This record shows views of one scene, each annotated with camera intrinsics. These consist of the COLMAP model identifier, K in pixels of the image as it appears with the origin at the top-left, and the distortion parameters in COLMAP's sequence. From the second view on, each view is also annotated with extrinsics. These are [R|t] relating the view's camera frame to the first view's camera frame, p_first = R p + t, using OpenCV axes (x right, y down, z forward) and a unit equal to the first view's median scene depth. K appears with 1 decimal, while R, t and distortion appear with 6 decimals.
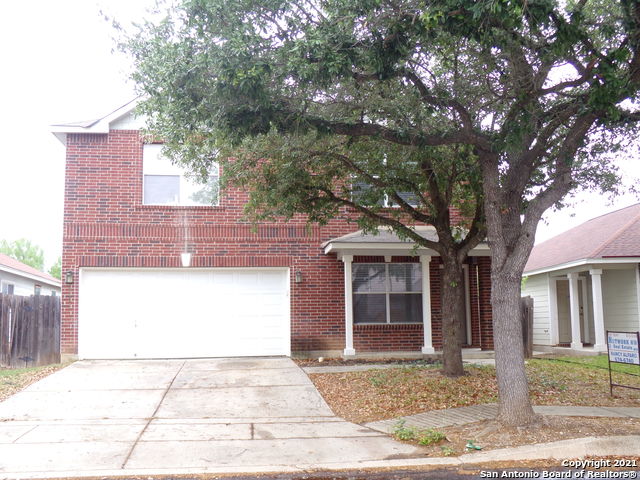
lens RADIAL K [[717.9, 0, 319.0], [0, 717.9, 243.3], [0, 0, 1]] dist [-0.018777, 0.000000]
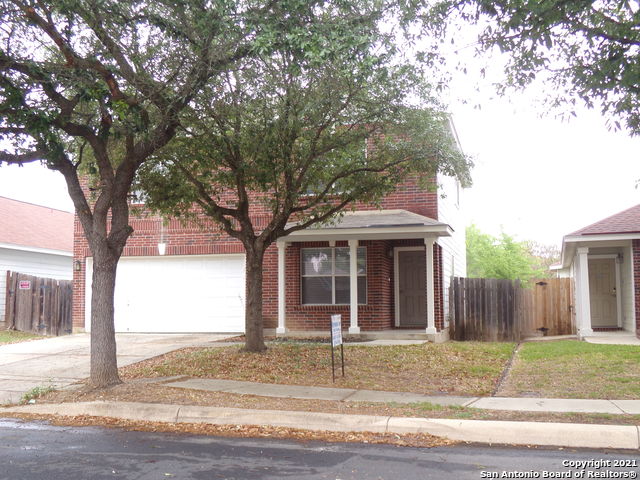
lens RADIAL K [[717.9, 0, 320.1], [0, 717.9, 240.1], [0, 0, 1]] dist [-0.018777, 0.000000]
pose [[0.928695, -0.025745, -0.369949, 0.423843], [0.037158, 0.999027, 0.023757, -0.008560], [0.368977, -0.035810, 0.928748, 0.007982]]
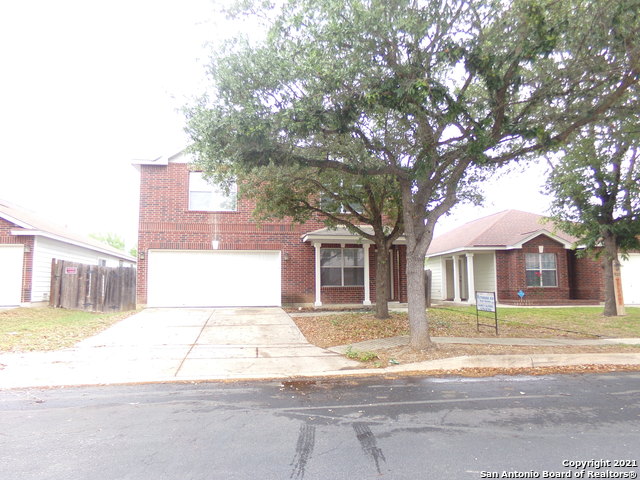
lens RADIAL K [[439.2, 0, 321.6], [0, 439.2, 240.1], [0, 0, 1]] dist [-0.011484, 0.005550]
pose [[0.998773, 0.010293, 0.048436, 0.000984], [-0.010702, 0.999909, 0.008185, 0.001521], [-0.048347, -0.008693, 0.998793, 0.019834]]
